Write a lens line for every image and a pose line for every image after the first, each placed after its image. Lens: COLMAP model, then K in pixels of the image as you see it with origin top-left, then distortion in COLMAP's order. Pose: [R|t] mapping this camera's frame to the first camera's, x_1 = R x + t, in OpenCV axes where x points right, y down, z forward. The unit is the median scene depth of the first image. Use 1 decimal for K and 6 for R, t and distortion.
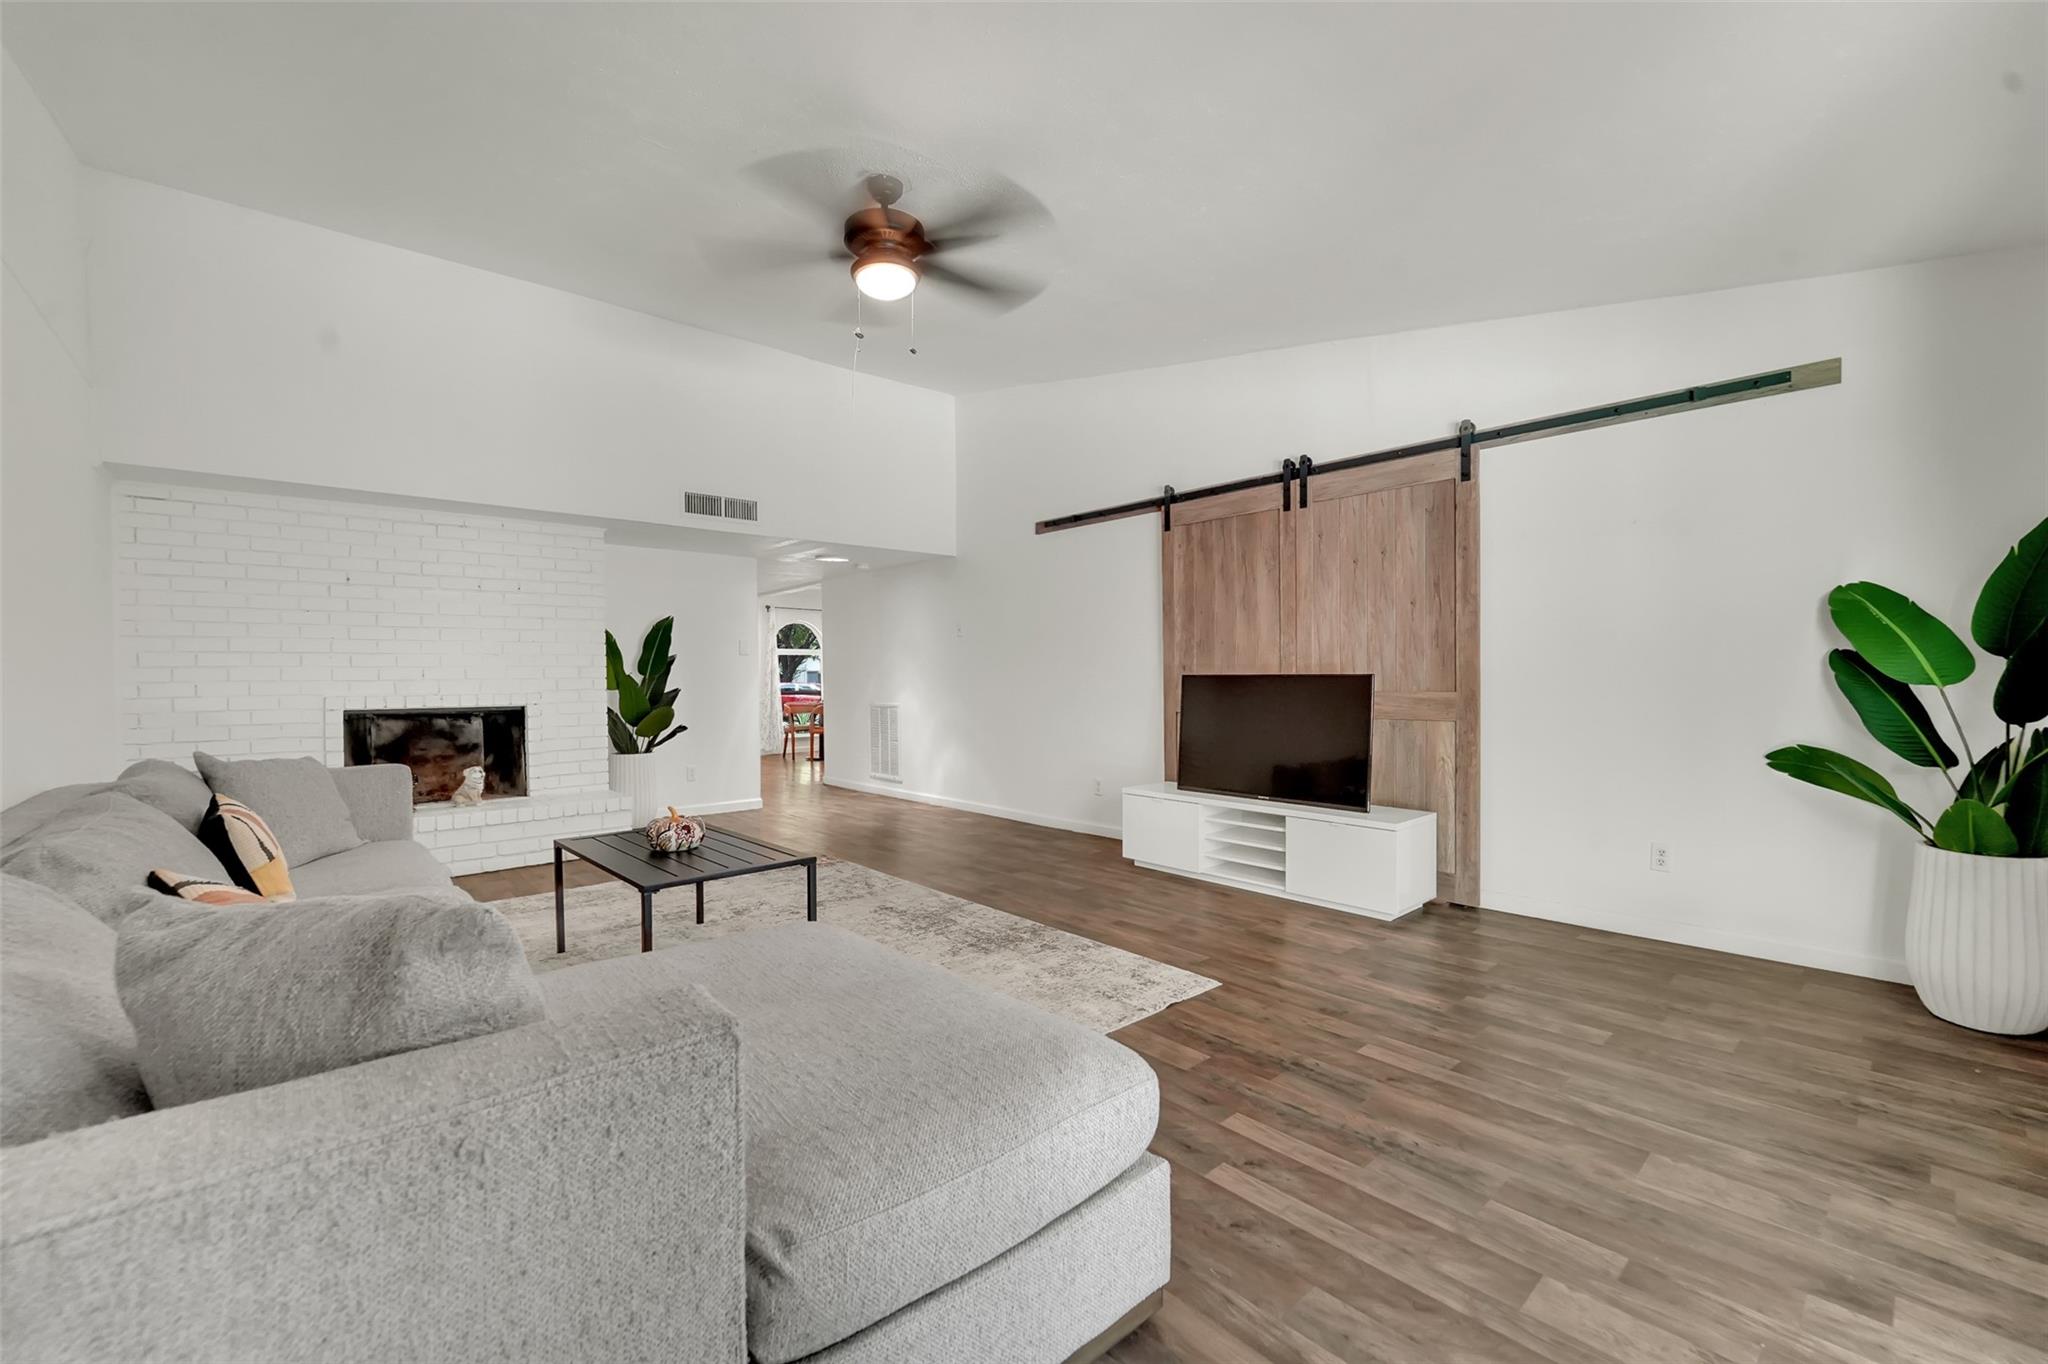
lens RADIAL K [[862.6, 0, 1017.1], [0, 862.6, 678.0], [0, 0, 1]] dist [-0.000214, -0.000068]
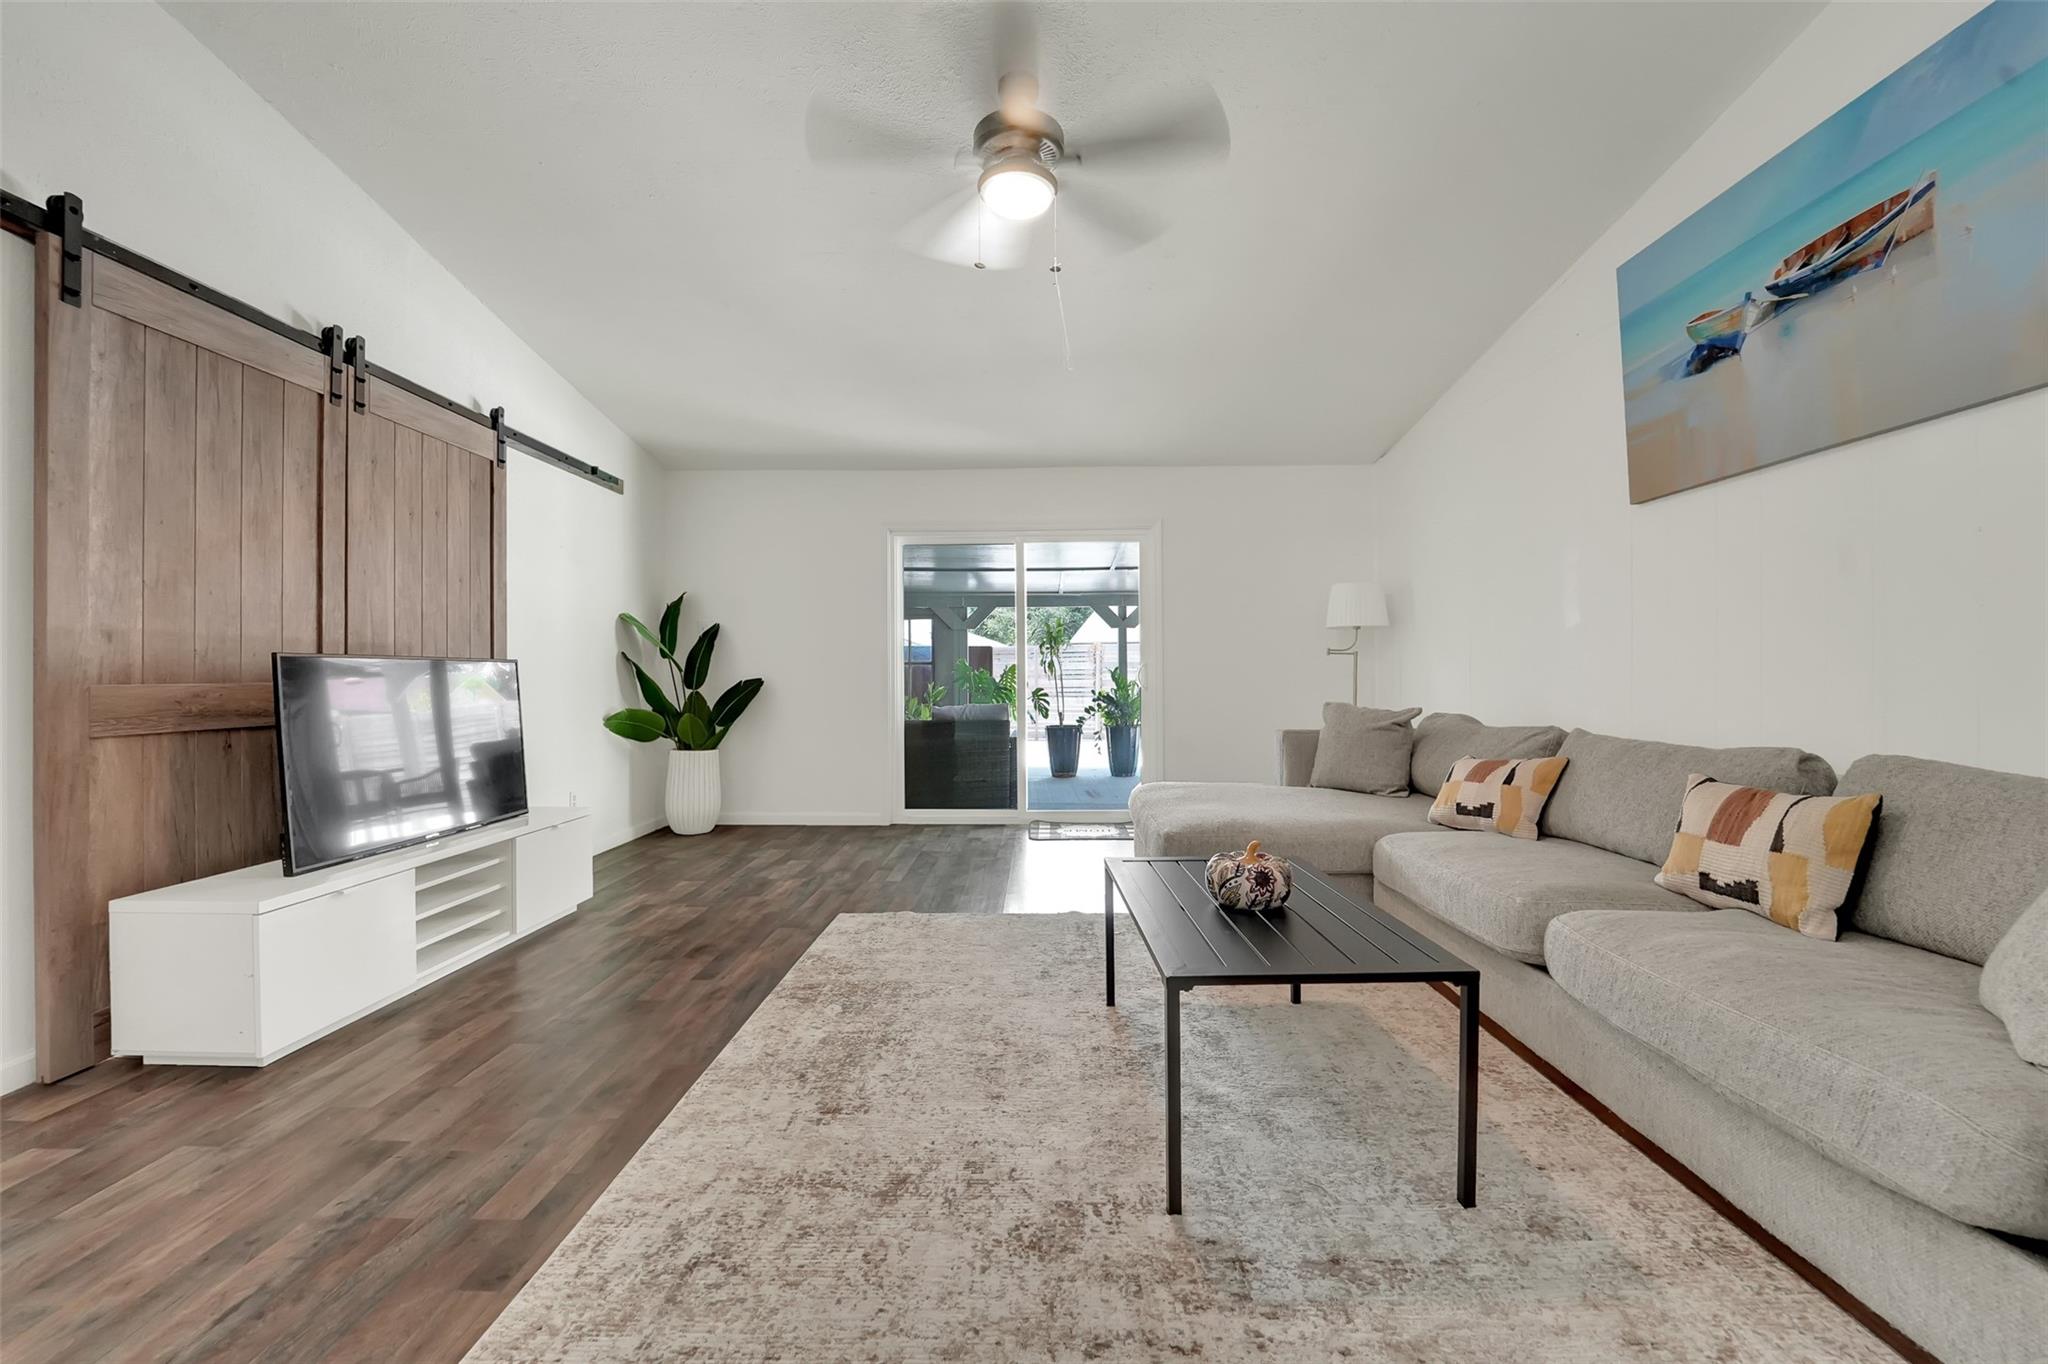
lens RADIAL K [[862.6, 0, 1017.1], [0, 862.6, 678.0], [0, 0, 1]] dist [-0.000214, -0.000068]
pose [[-0.751617, -0.005147, 0.659579, -0.562617], [-0.003384, 0.999986, 0.003947, 0.008001], [-0.659591, 0.000735, -0.751625, 1.290758]]
